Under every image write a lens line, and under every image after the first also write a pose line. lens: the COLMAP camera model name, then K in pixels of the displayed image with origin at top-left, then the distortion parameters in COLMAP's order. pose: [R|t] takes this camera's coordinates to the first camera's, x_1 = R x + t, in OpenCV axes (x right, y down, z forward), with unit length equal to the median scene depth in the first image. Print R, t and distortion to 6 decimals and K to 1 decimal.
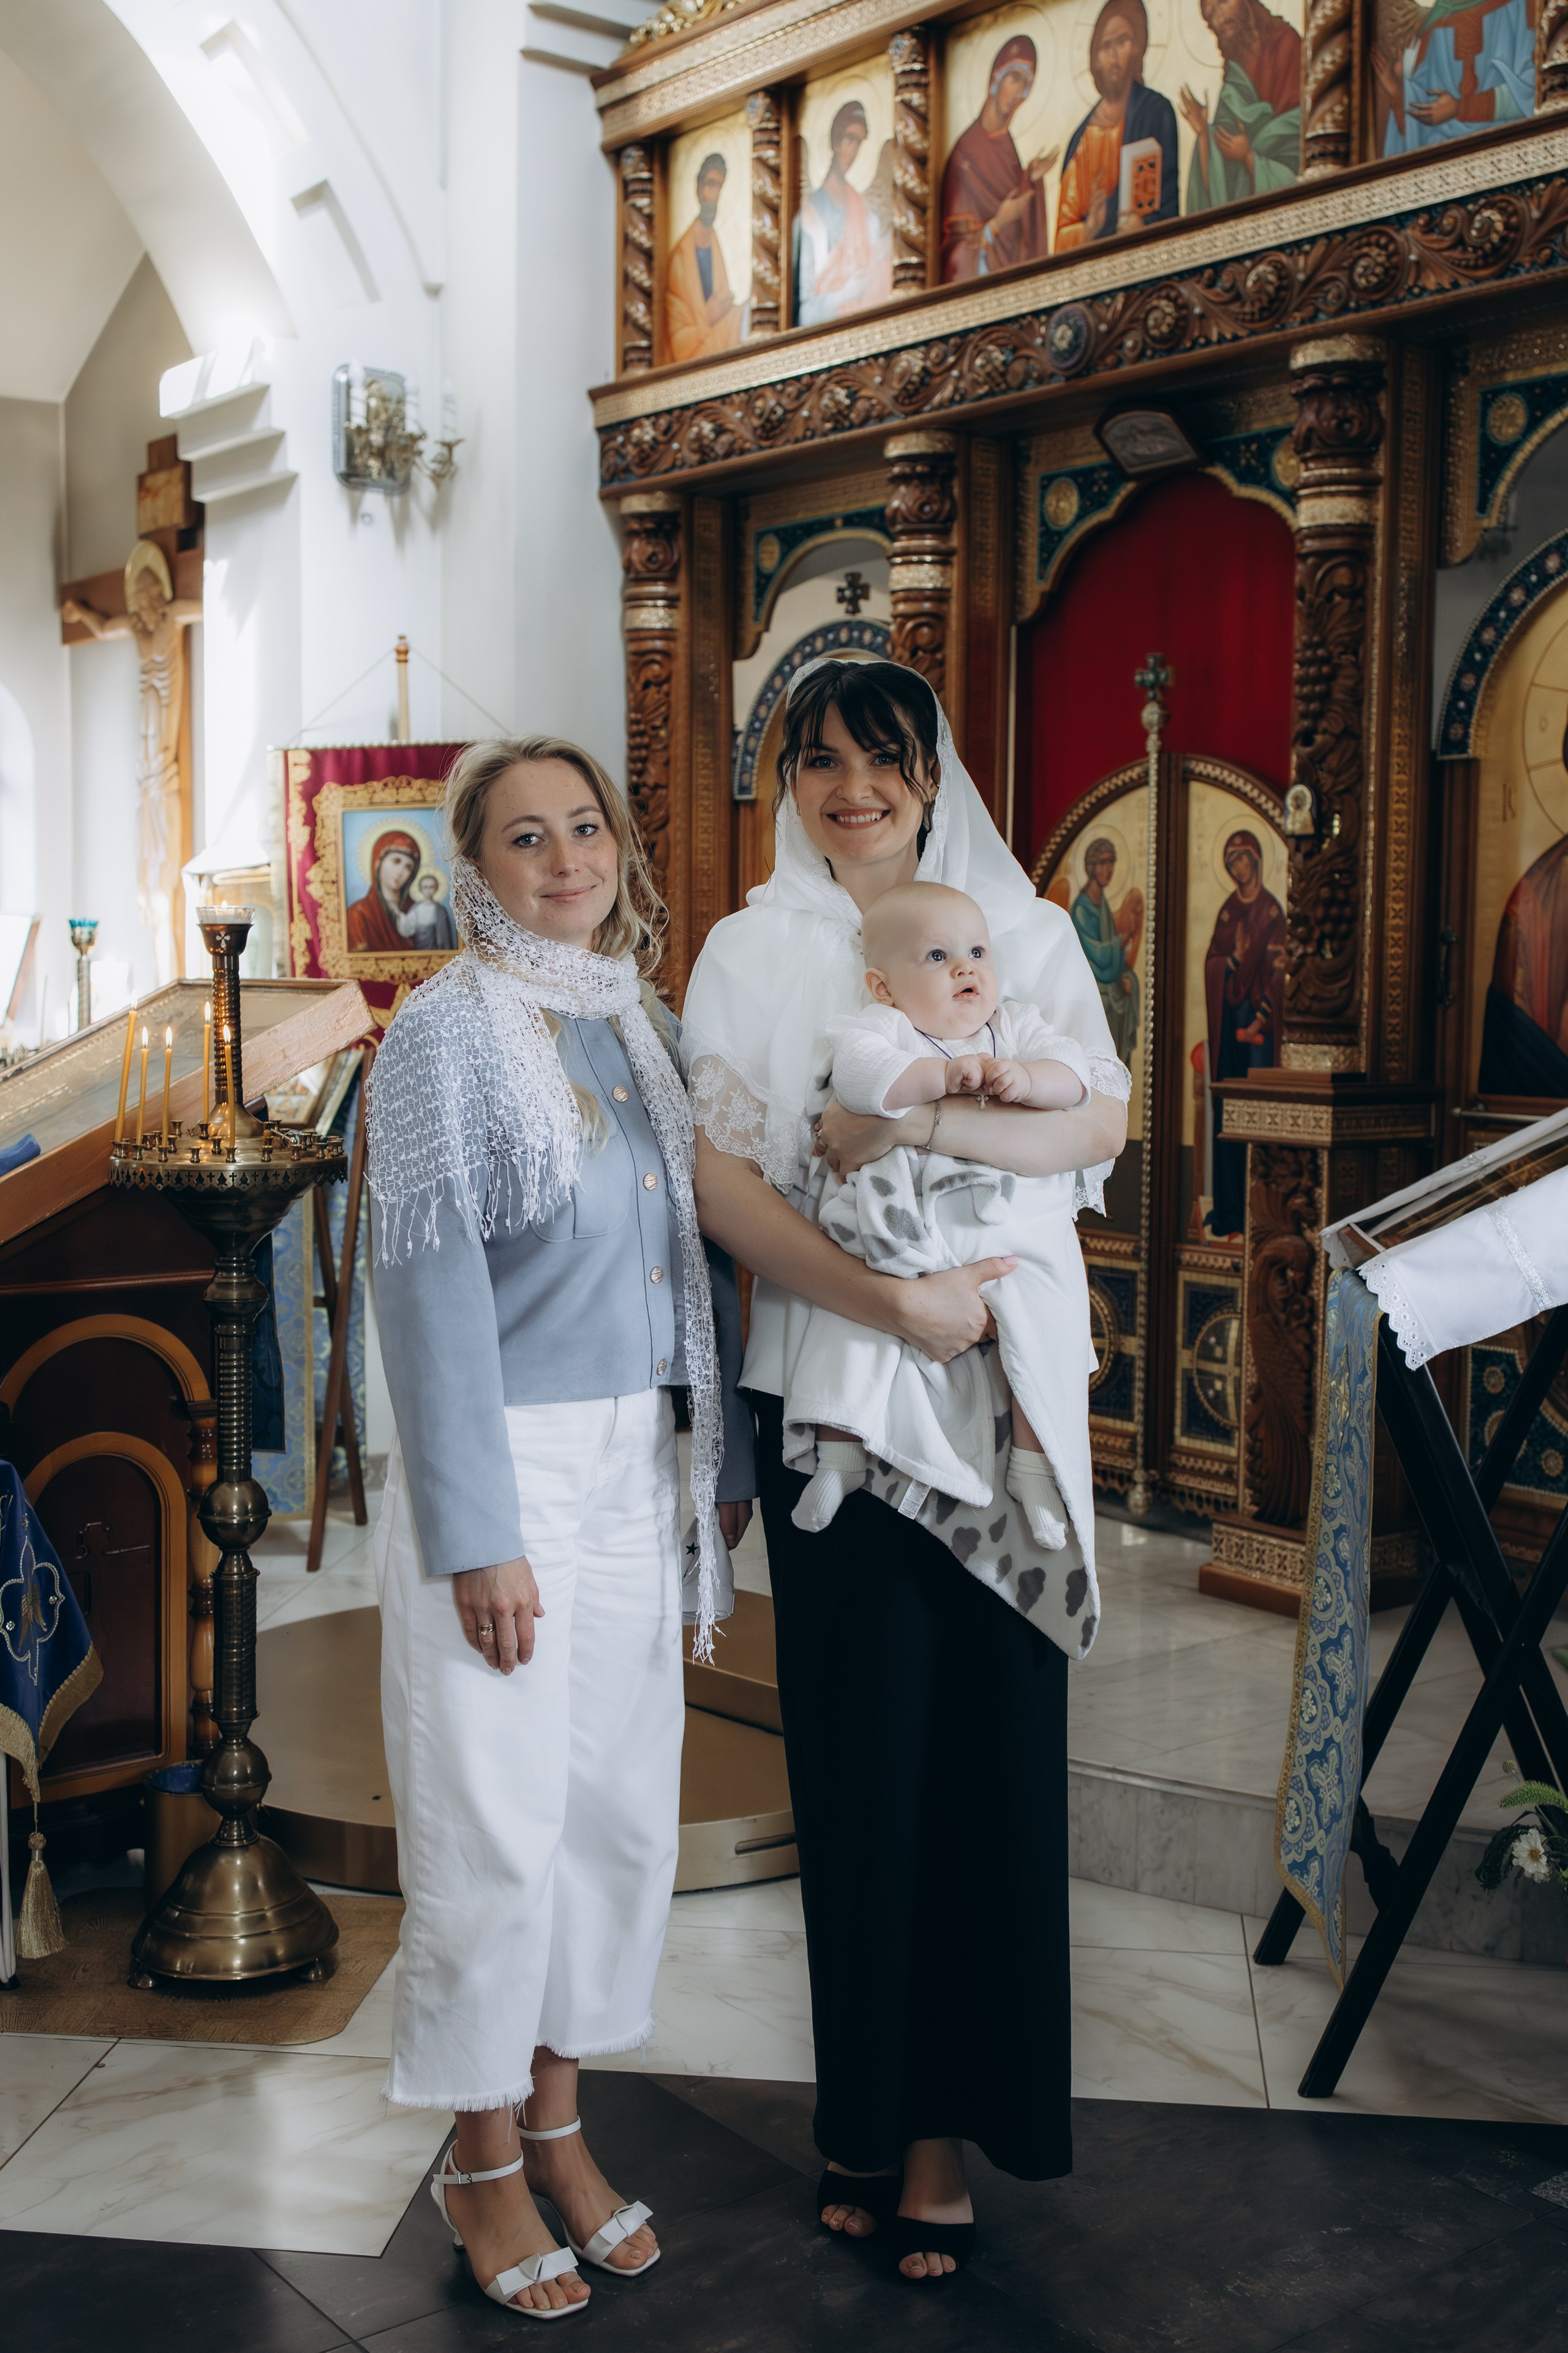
lens RADIAL K [[2528.2, 0, 849.1], [0, 2528.2, 1136.2], [0, 0, 1]] dist [0.083791, -0.311661]
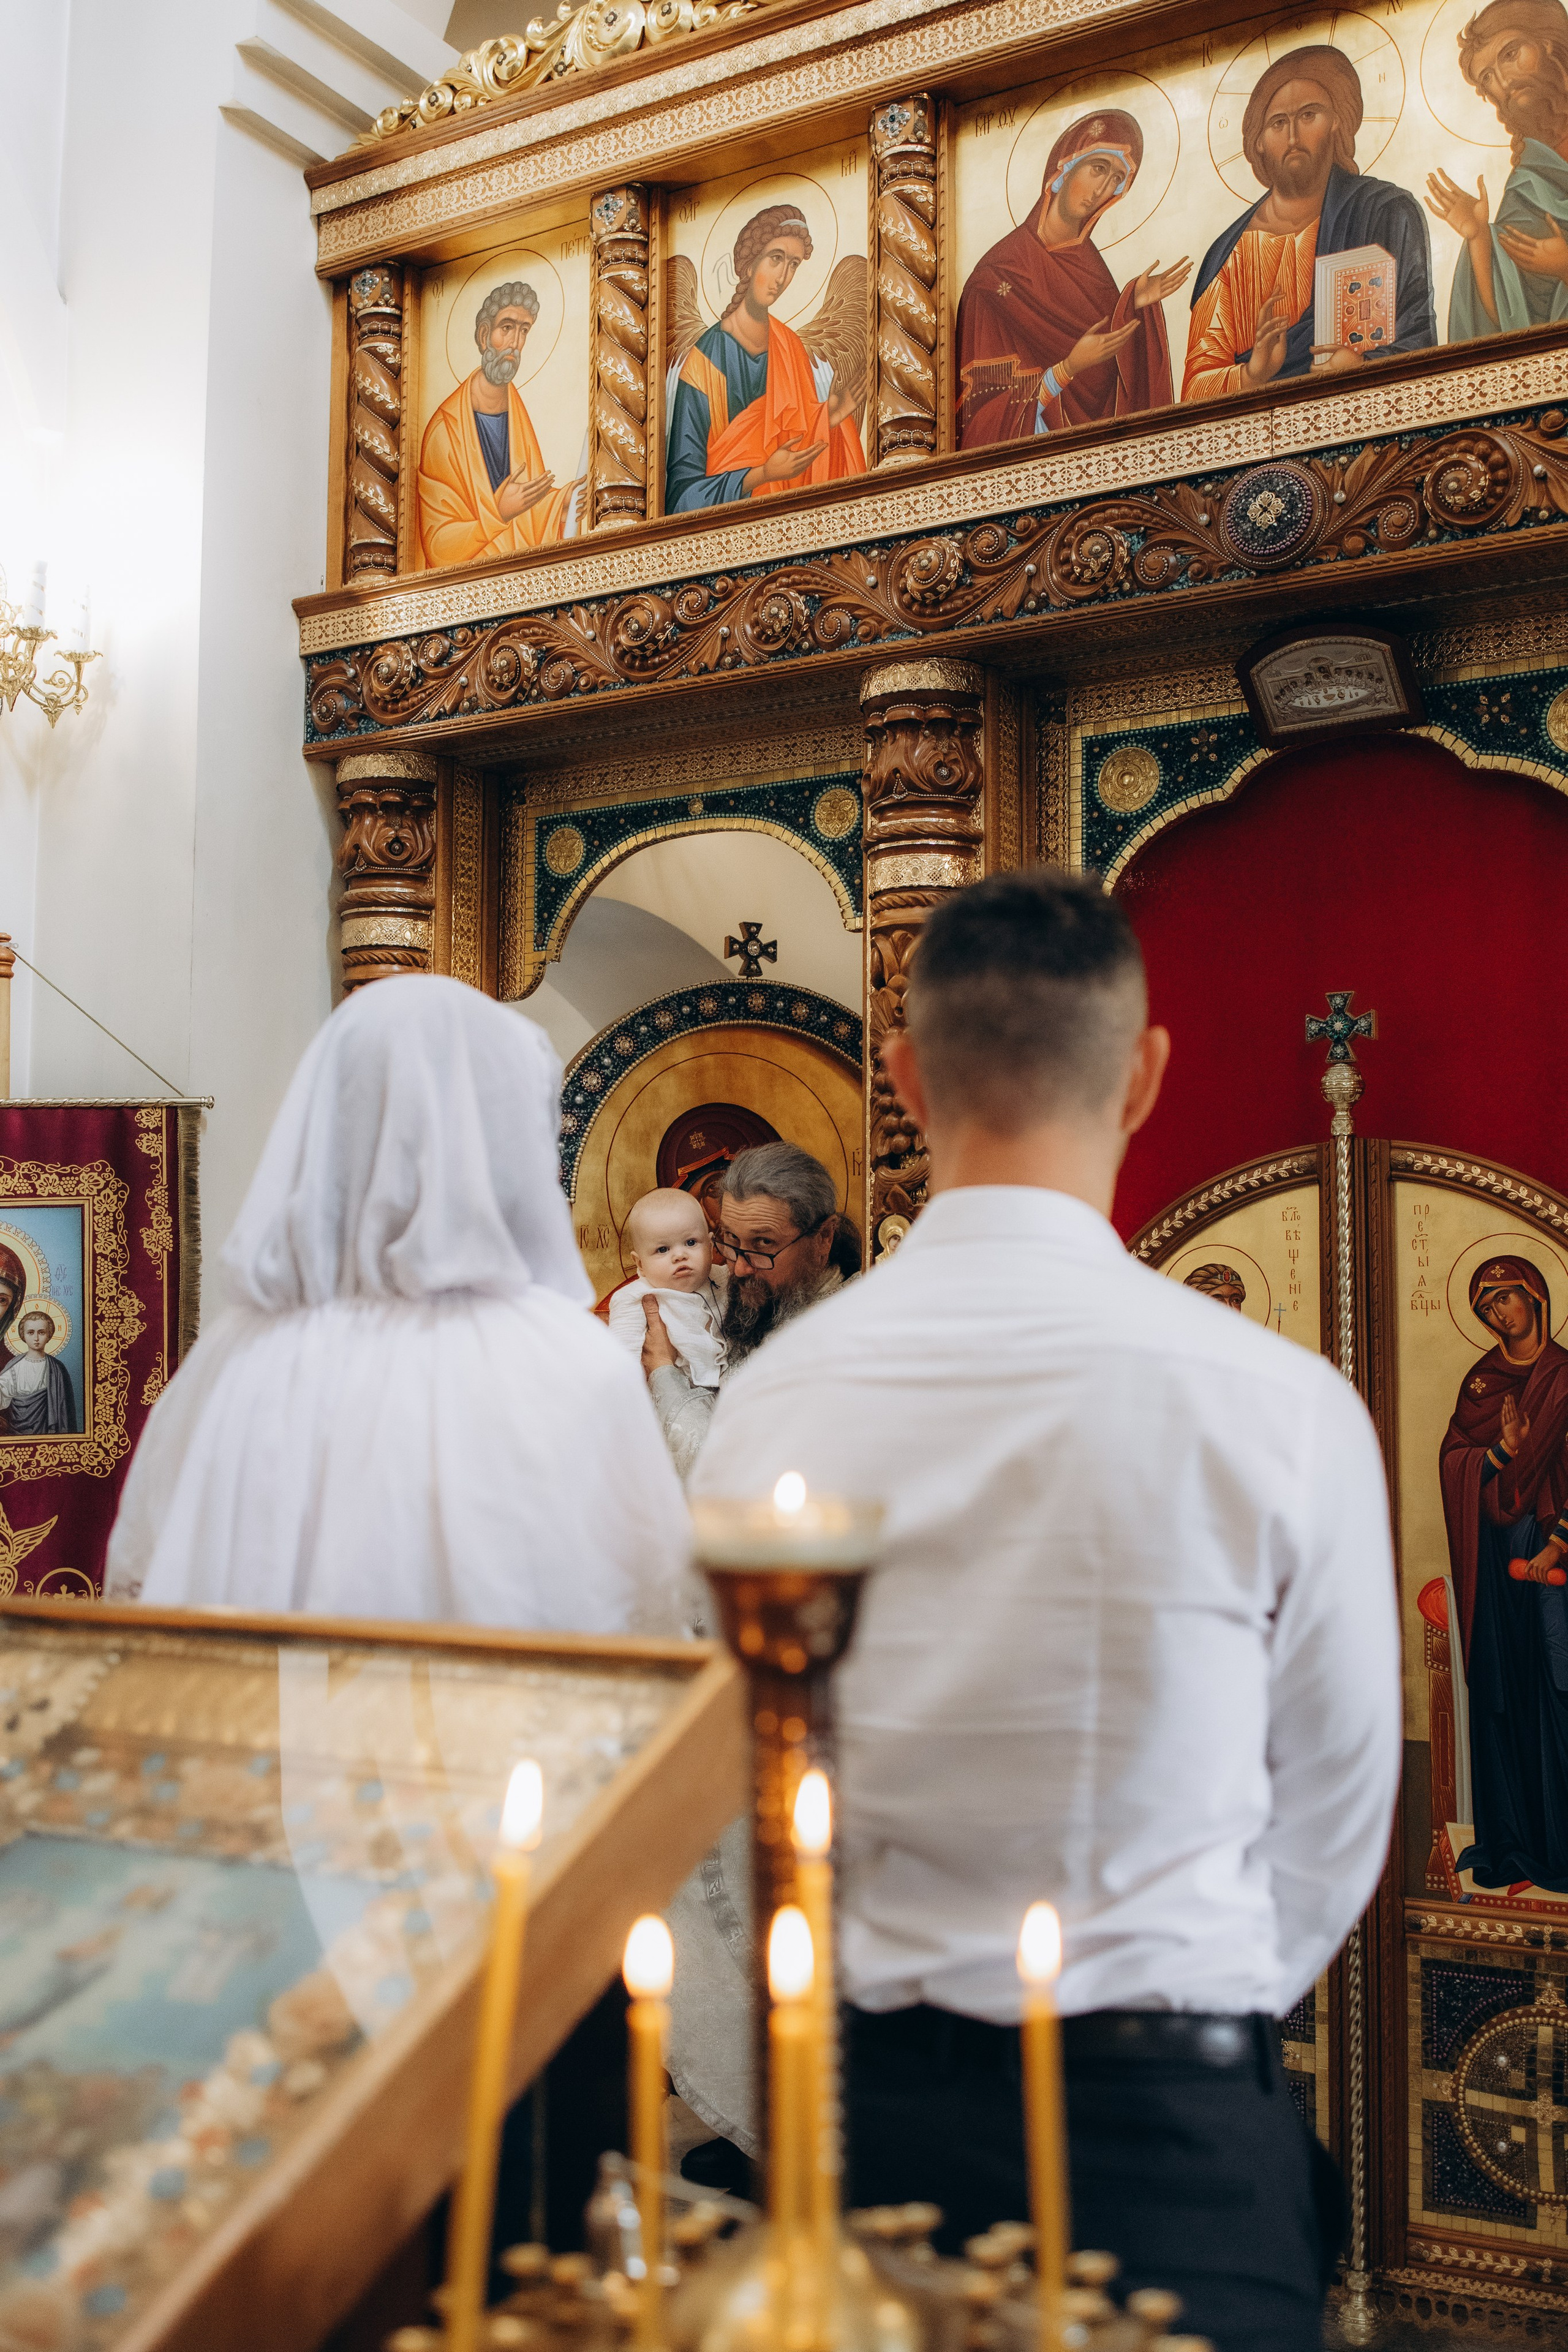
lens RADIAL K [[2327.8, 0, 766.9], [0, 2327.8, 1193.9], [0, 0, 1]] dist [0.056094, -0.192946]
pose [[0.942779, 0.024684, 0.332503, -0.223989], [0.026746, 0.988443, -0.149214, -0.049933], [-0.332343, 0.149569, 0.931223, 0.484248]]
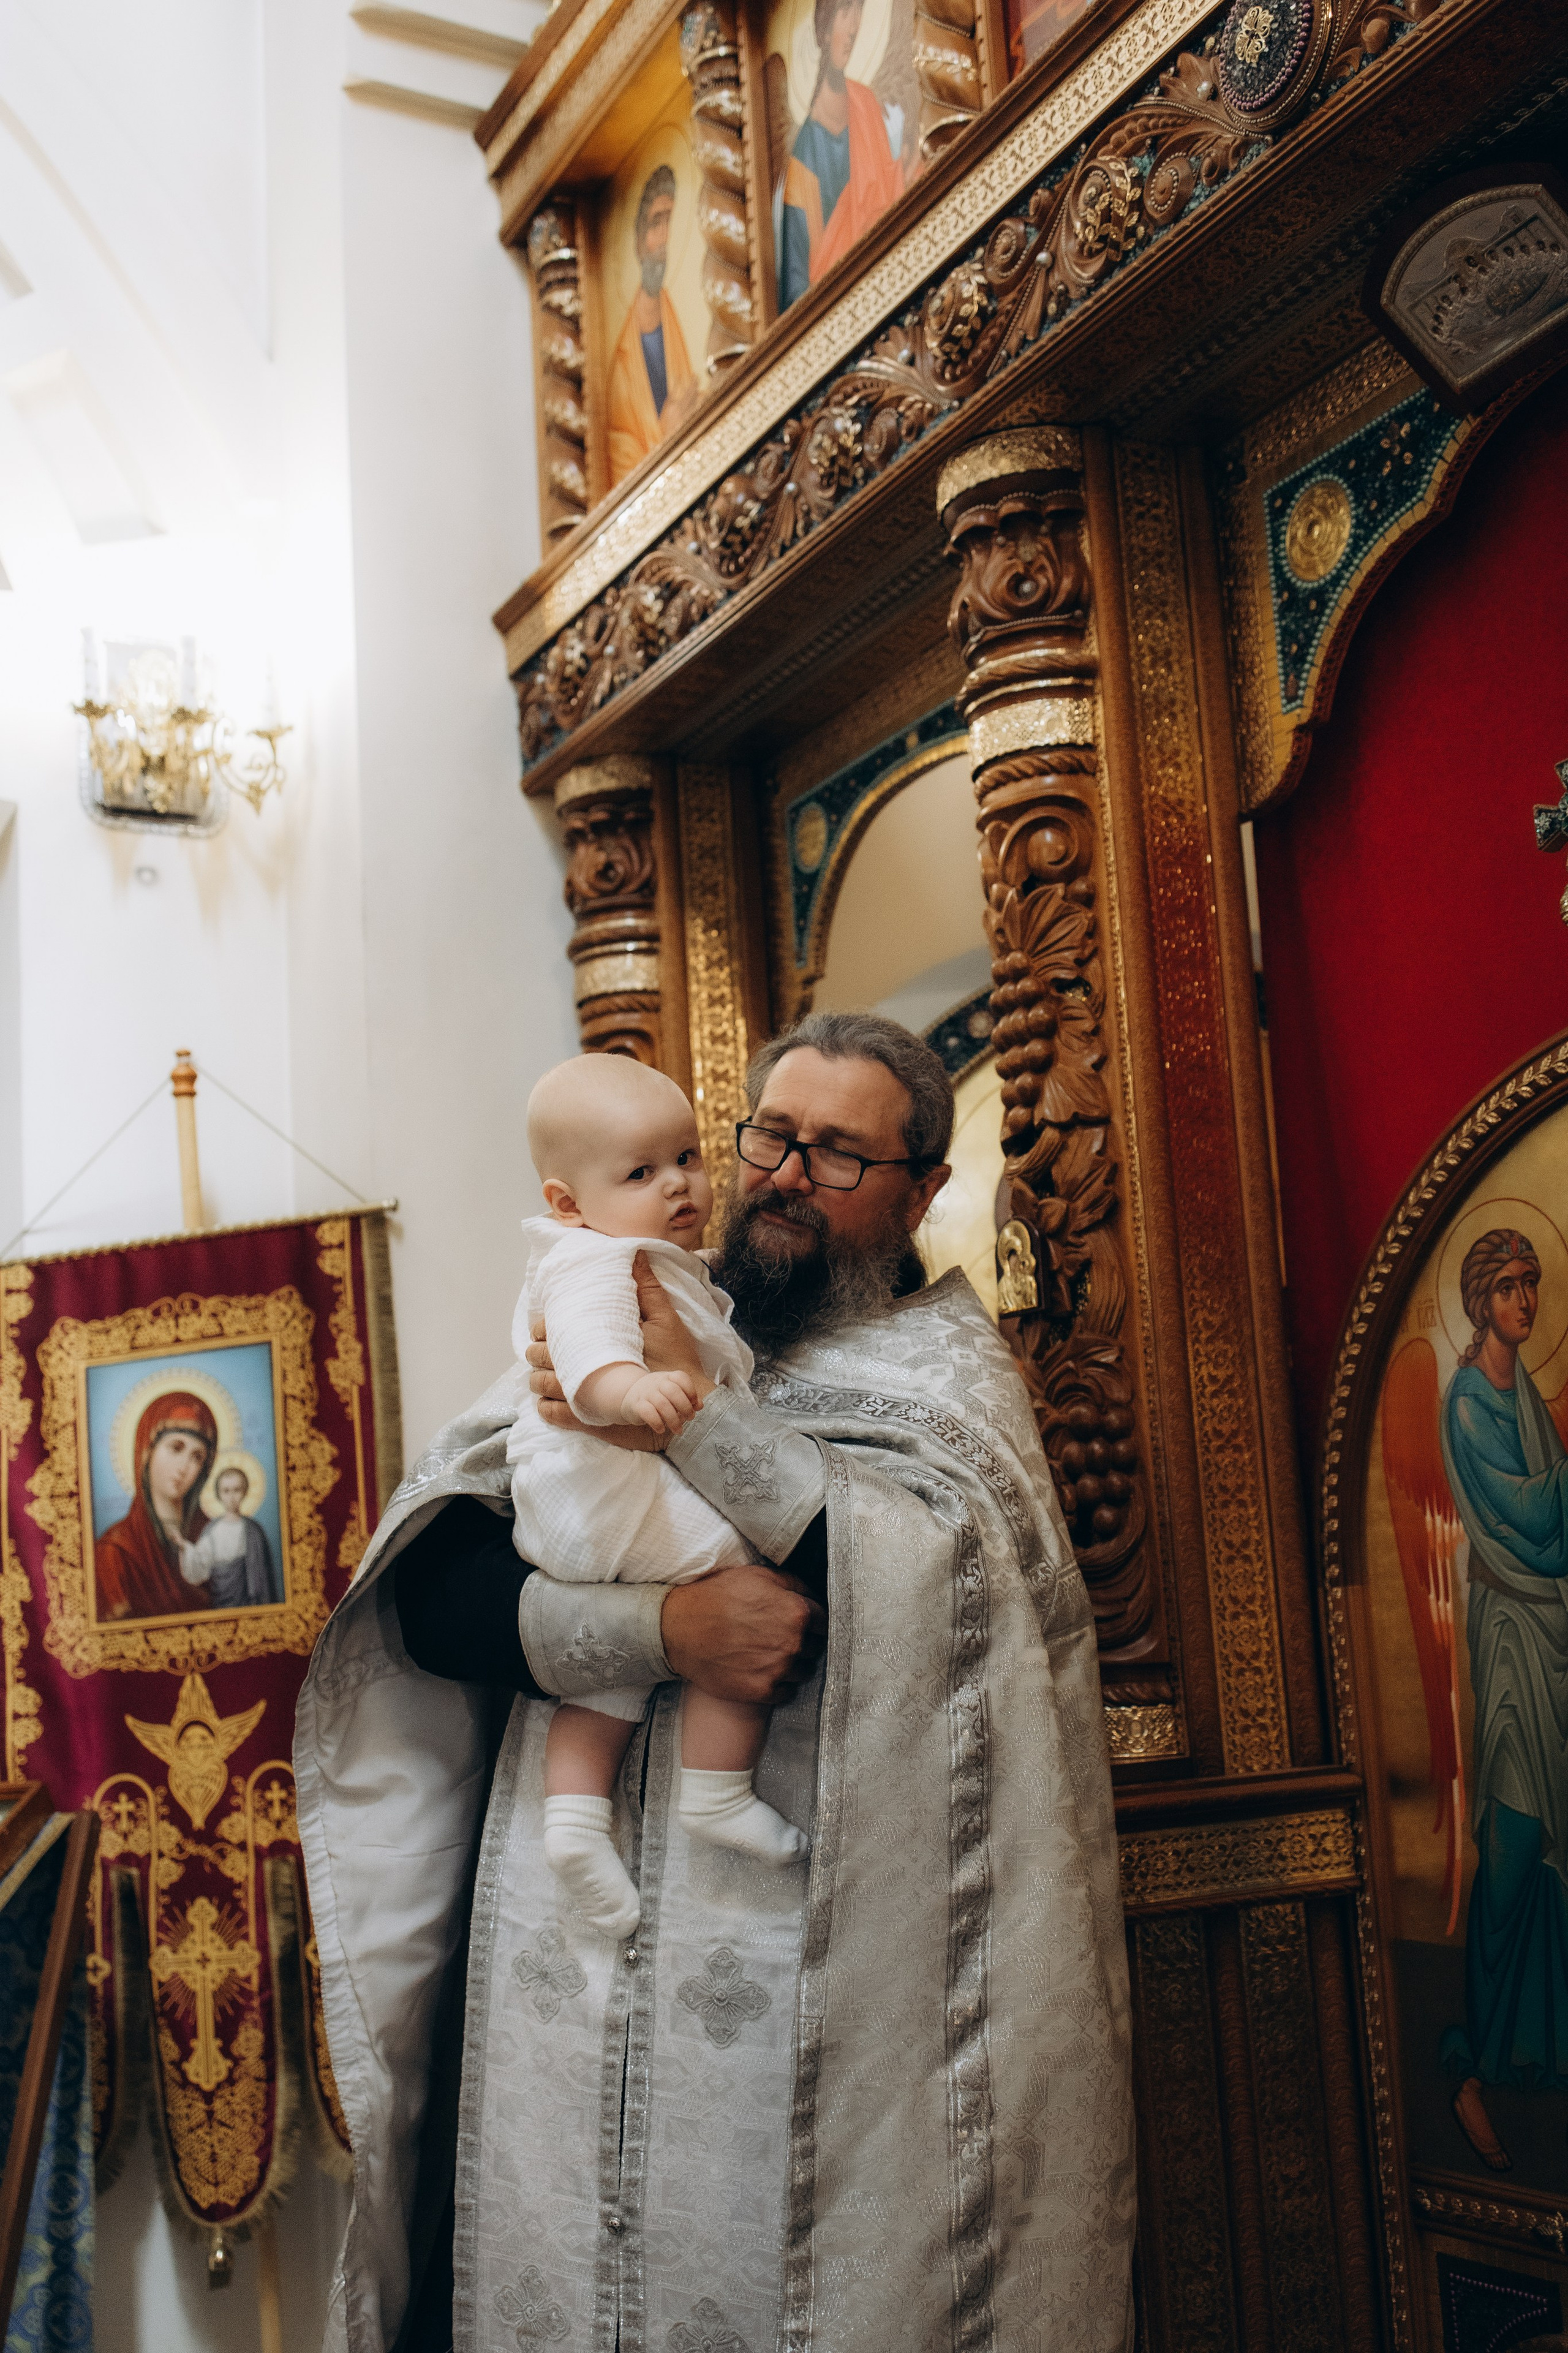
lens RADIAL K [[2361.0, 0, 868.9], [0, 2361.0, 1241.9], [0, 0, 1]] dist [0.000661, -0.003319]
pose [[0.983389, -0.100603, -0.151081, 0.057980], [0.067238, 0.975039, -0.211610, -0.041068], [0.168599, 0.197936, 0.965606, 0.626836]]
